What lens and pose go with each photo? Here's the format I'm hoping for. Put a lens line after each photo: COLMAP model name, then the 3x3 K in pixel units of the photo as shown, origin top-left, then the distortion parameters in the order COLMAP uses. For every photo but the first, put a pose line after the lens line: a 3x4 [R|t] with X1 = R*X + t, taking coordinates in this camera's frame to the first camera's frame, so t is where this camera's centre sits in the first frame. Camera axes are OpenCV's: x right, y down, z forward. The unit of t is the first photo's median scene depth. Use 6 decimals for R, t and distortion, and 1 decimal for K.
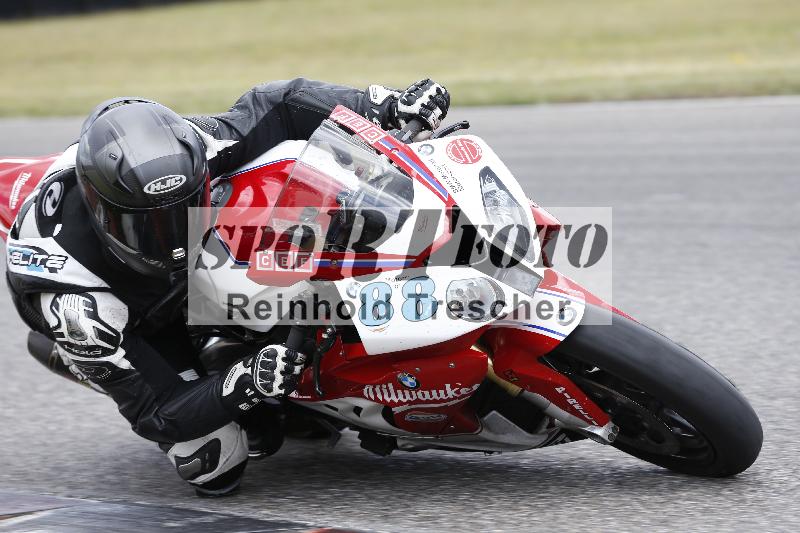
lens RADIAL K [[4604.9, 0, 400.7], [0, 4604.9, 266.7], [0, 0, 1]] dist [0.144764, 5.228067]
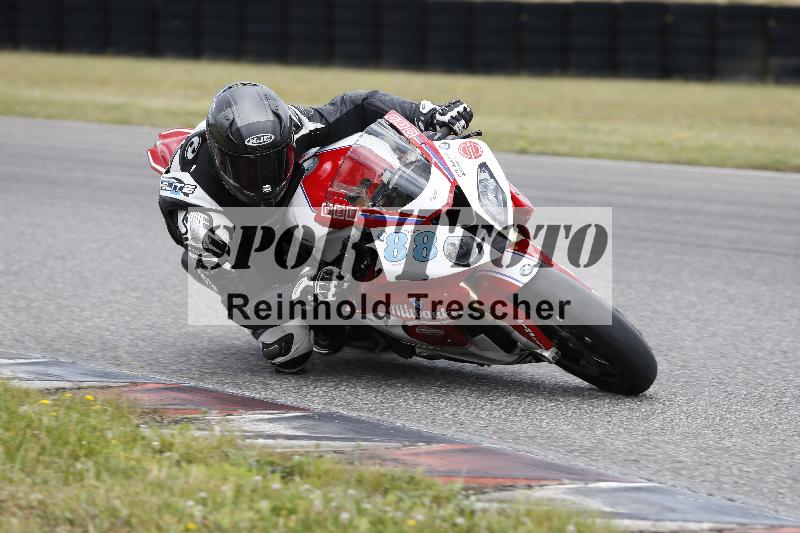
lens RADIAL K [[4604.9, 0, 400.7], [0, 4604.9, 266.7], [0, 0, 1]] dist [0.144764, 5.228067]
pose [[0.991012, 0.124389, -0.049211, 0.066661], [-0.124806, 0.992166, -0.005477, 0.022318], [0.048144, 0.011569, 0.998773, -0.466065]]
